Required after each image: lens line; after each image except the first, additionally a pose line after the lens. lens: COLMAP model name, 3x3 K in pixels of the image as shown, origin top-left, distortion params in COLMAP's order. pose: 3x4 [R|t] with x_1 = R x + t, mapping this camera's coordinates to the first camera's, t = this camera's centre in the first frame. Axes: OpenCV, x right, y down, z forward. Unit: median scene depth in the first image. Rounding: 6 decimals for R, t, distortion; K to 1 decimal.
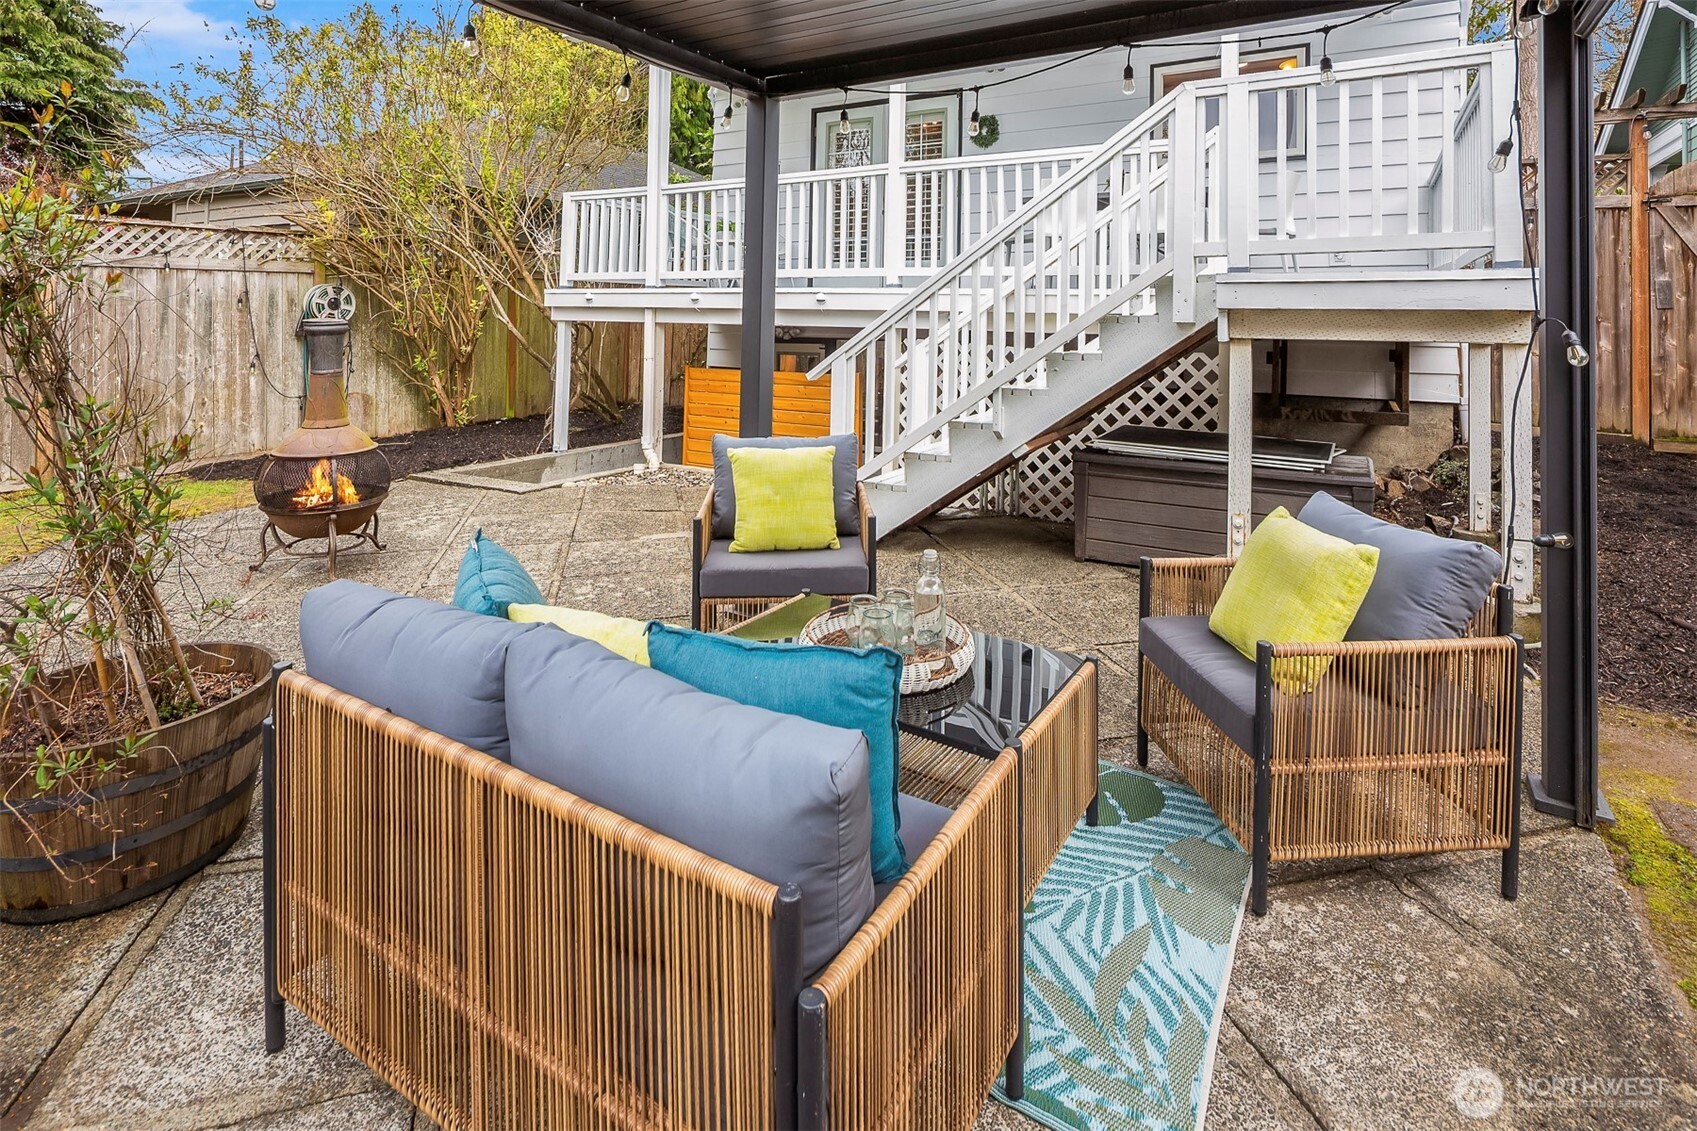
lens RADIAL K [[836.8, 0, 852.5], [0, 836.8, 542.8], [0, 0, 1]] dist [0.002747, 0.000675]
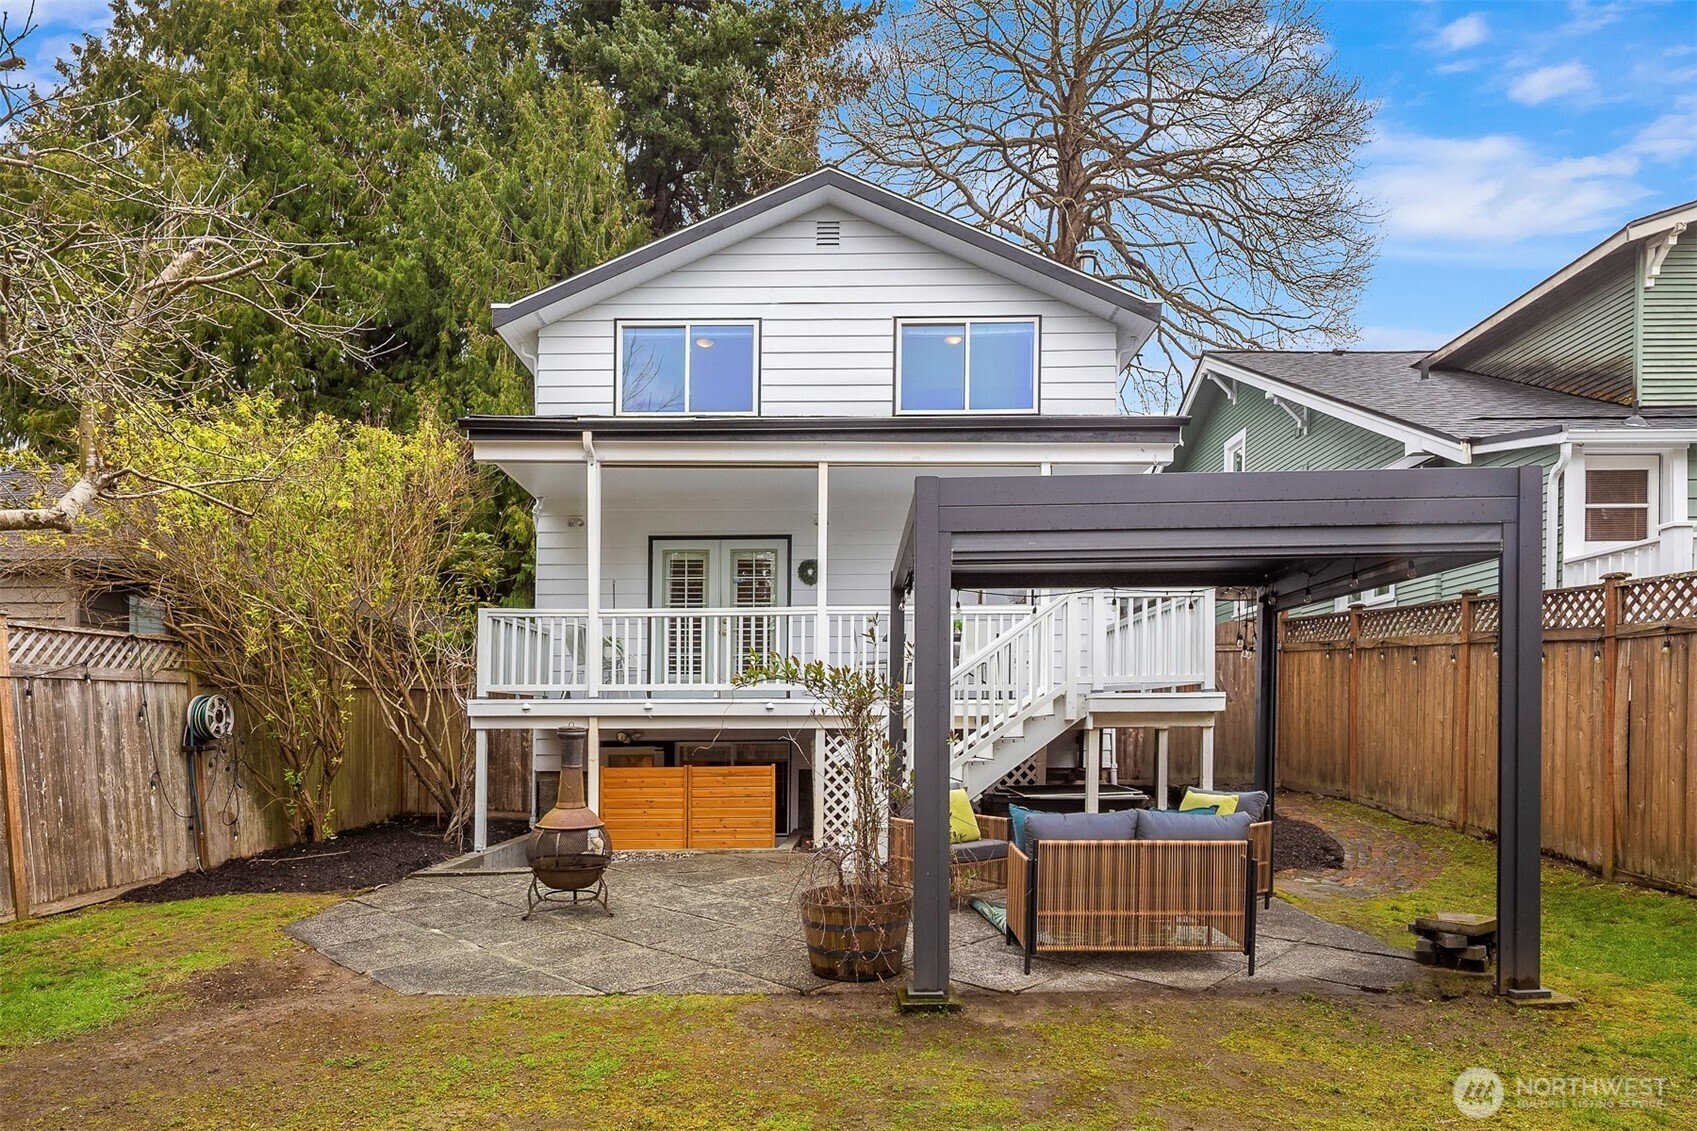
lens RADIAL K [[836.8, 0, 852.5], [0, 836.8, 542.8], [0, 0, 1]] dist [0.002747, 0.000675]
pose [[0.850263, 0.097716, 0.517209, -0.564901], [0.151700, 0.895430, -0.418559, 0.046933], [-0.504024, 0.434346, 0.746527, -0.161694]]
